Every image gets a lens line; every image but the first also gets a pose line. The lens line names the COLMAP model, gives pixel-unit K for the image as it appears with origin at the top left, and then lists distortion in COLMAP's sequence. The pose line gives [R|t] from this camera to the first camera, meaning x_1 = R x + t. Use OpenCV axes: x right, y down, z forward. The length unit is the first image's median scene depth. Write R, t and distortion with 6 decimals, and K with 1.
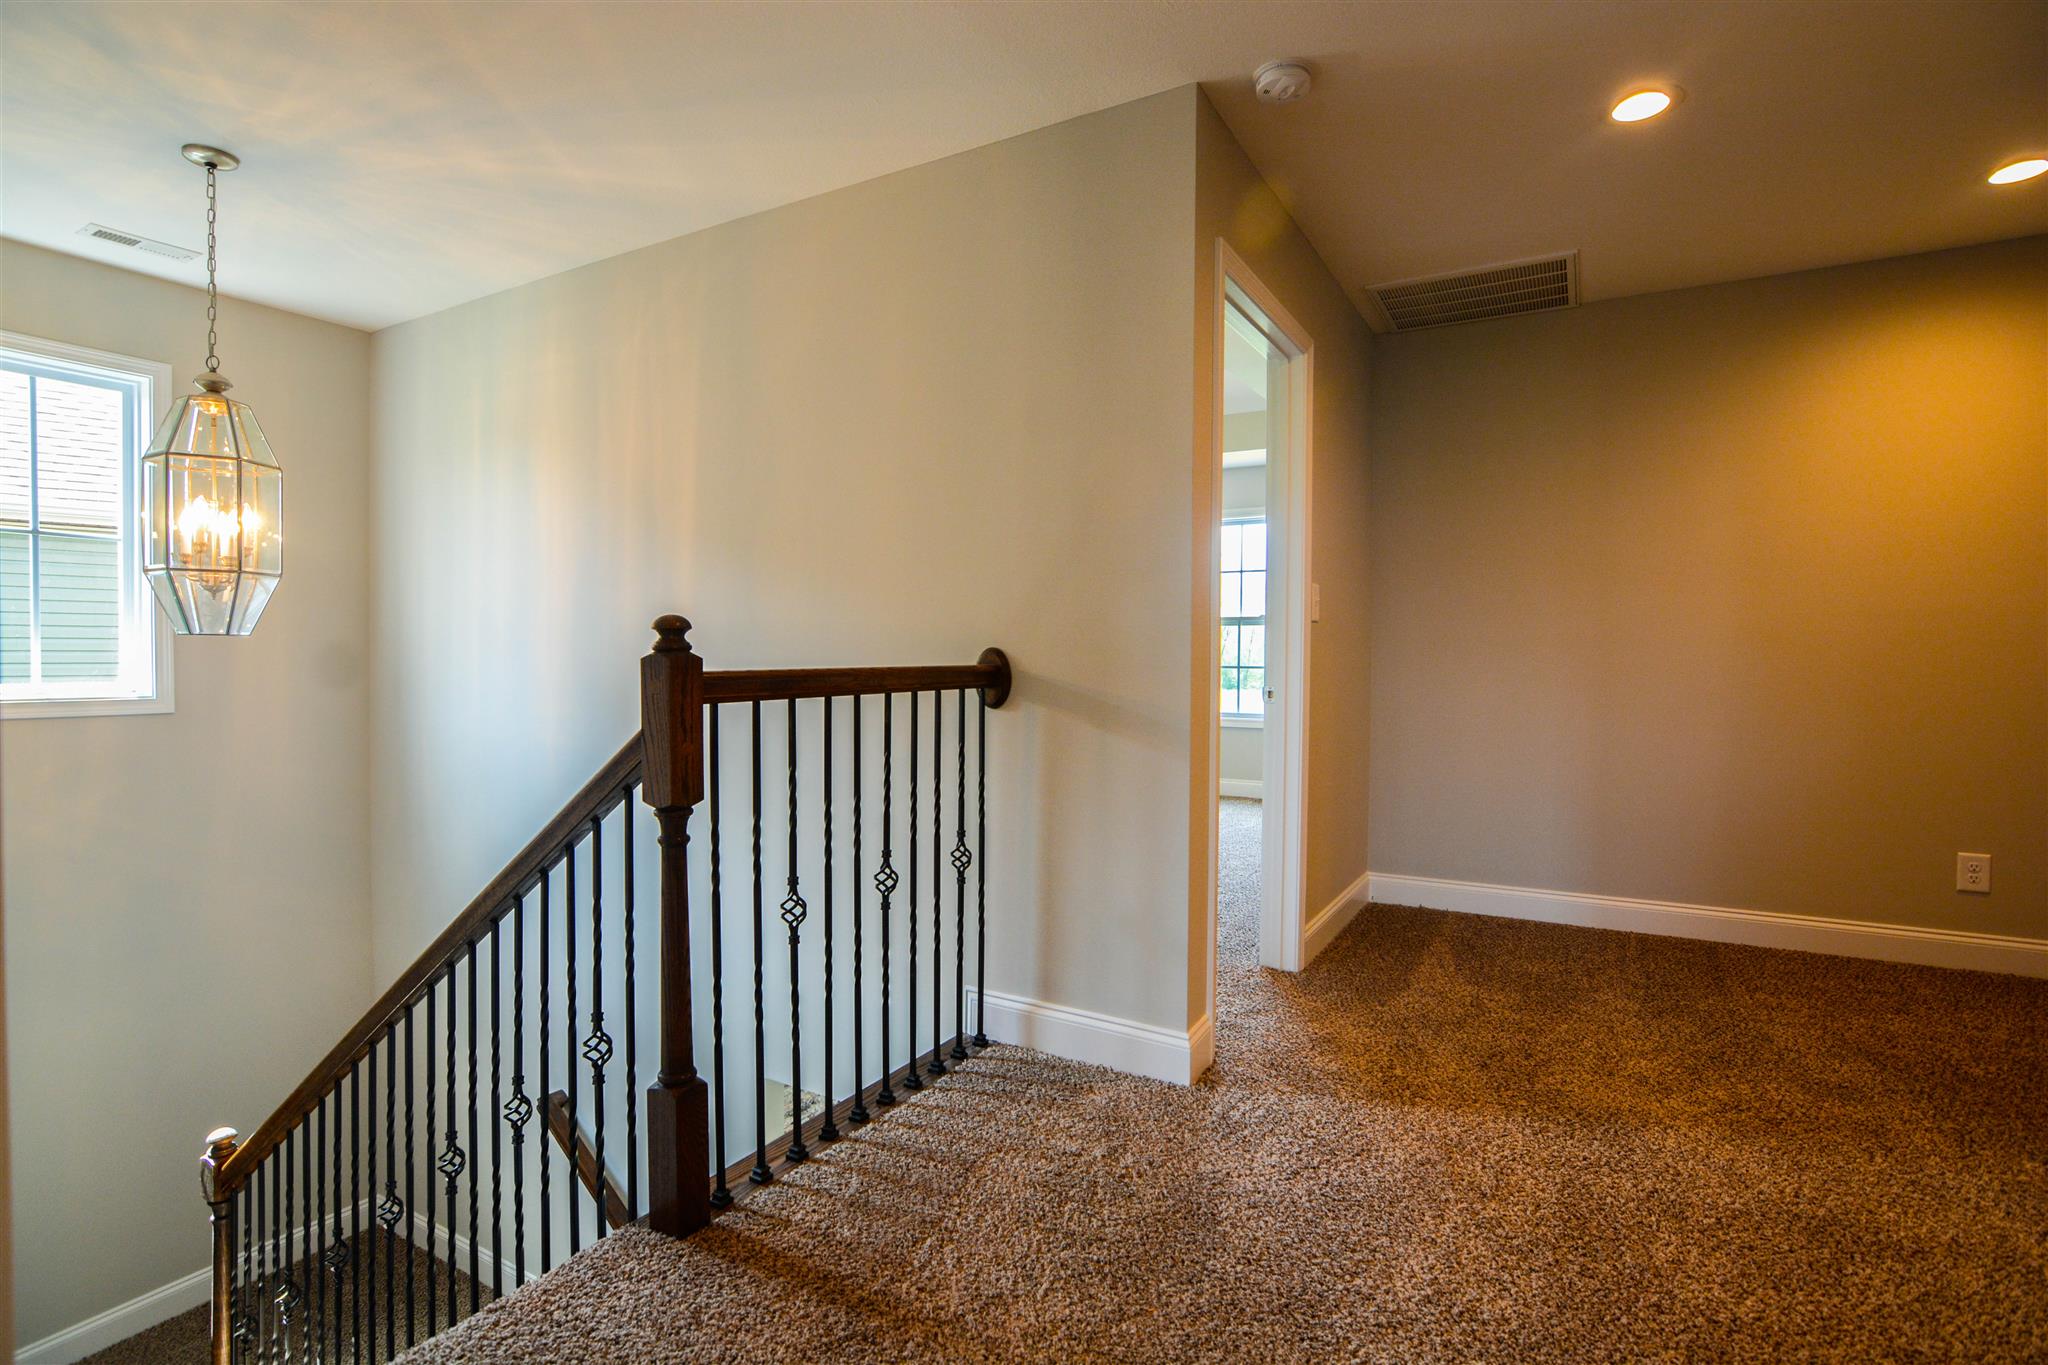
lens RADIAL K [[997.1, 0, 1021.5], [0, 997.1, 679.4], [0, 0, 1]] dist [-0.032172, 0.009335]
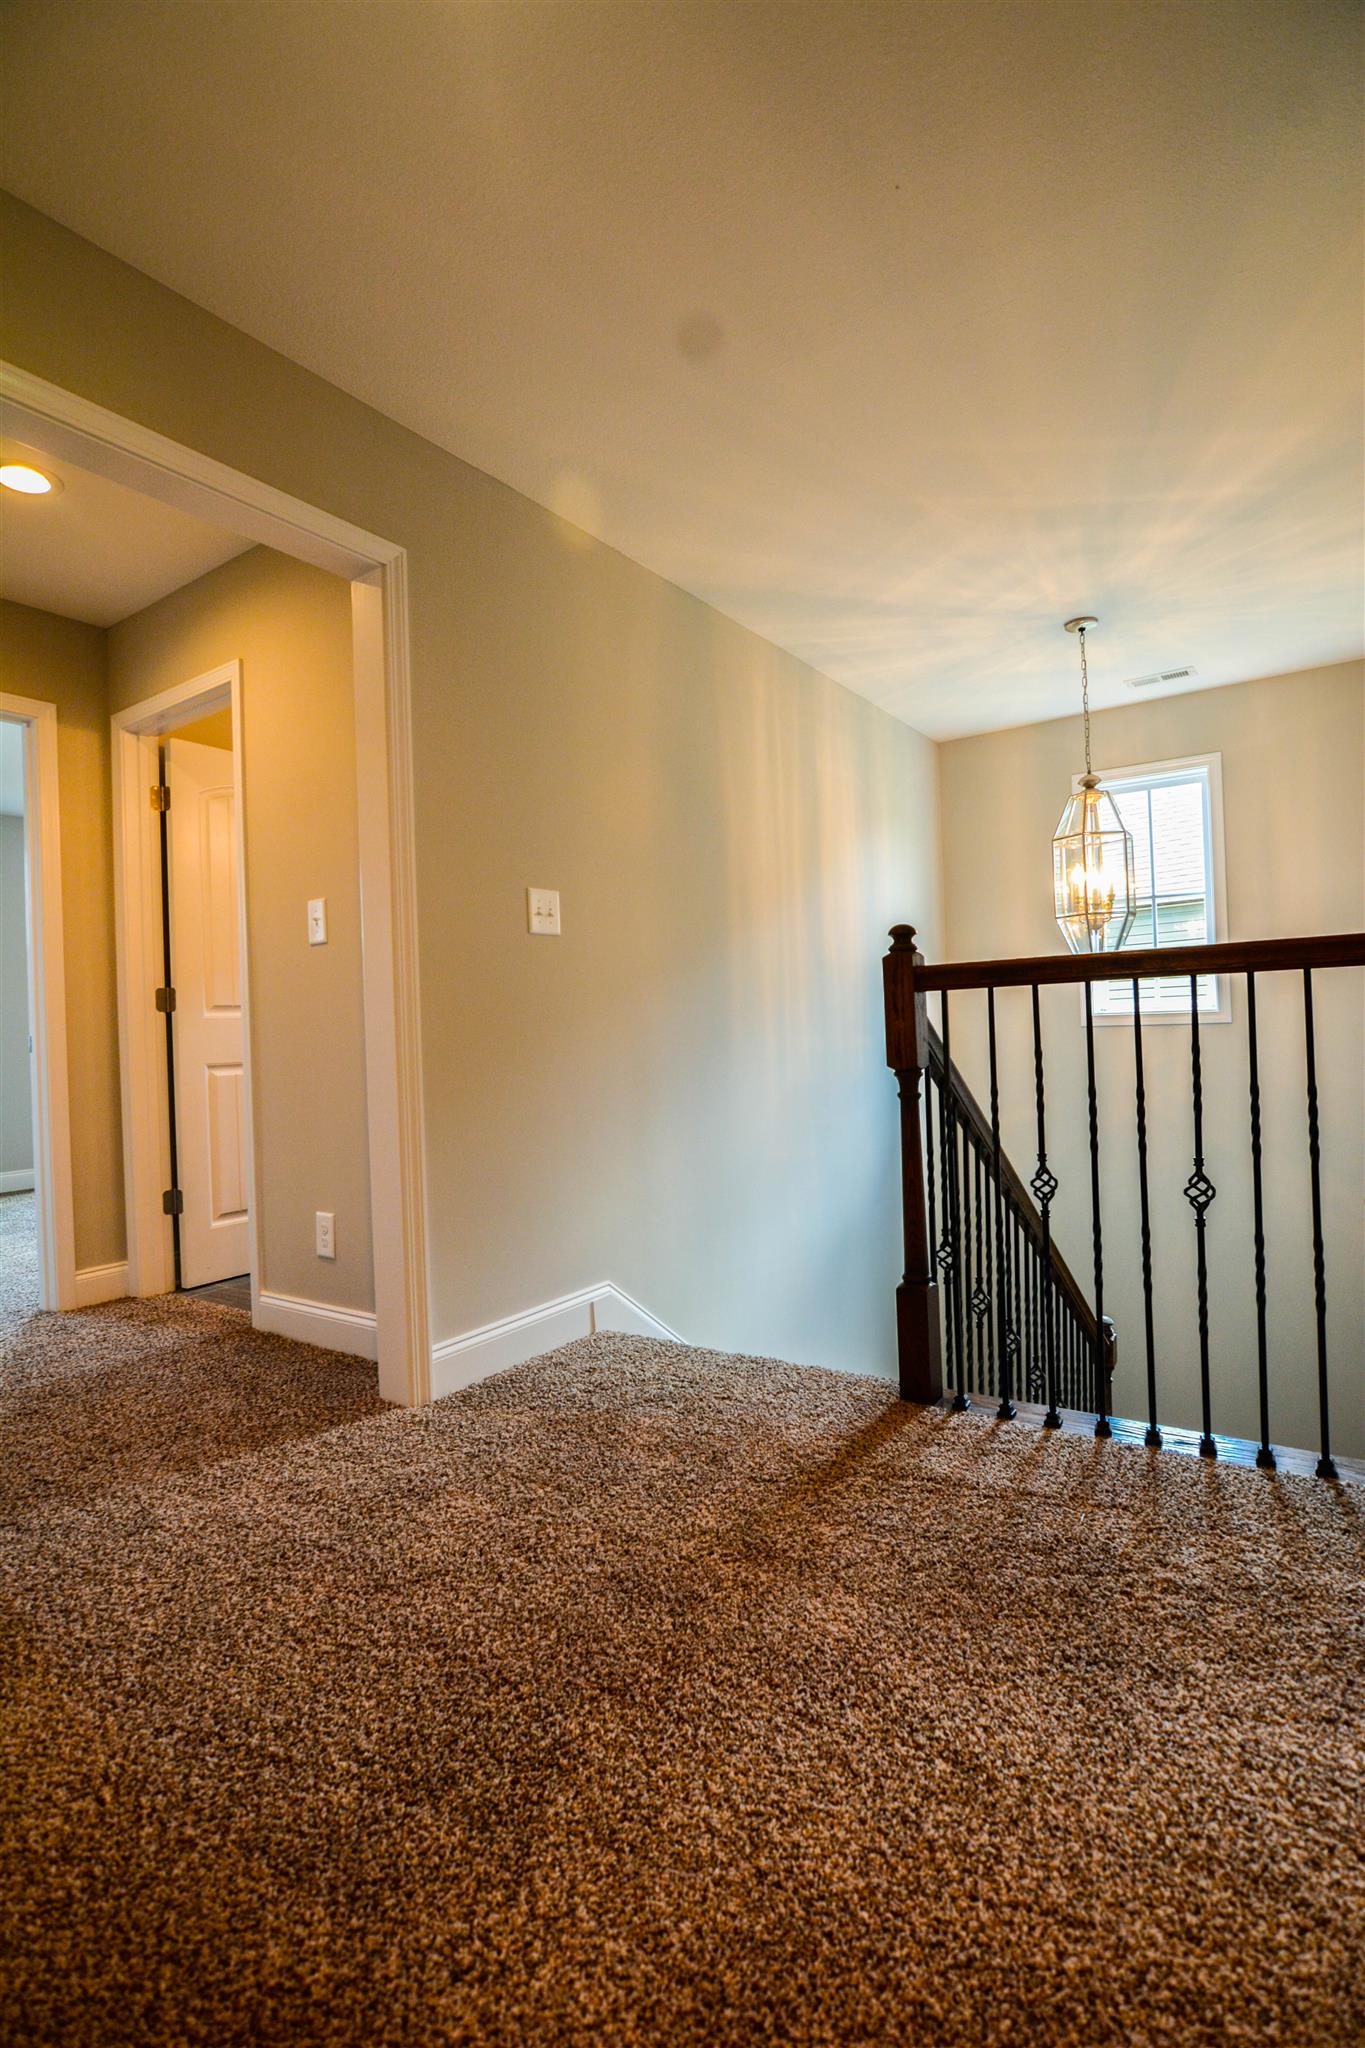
lens RADIAL K [[997.1, 0, 687.1], [0, 997.1, 1021.7], [0, 0, 1]] dist [-0.032172, 0.009335]
pose [[-0.077389, -0.004372, -0.996991, 0.692475], [0.008417, 0.999952, -0.005038, 0.048956], [0.996965, -0.008782, -0.077349, 0.573234]]
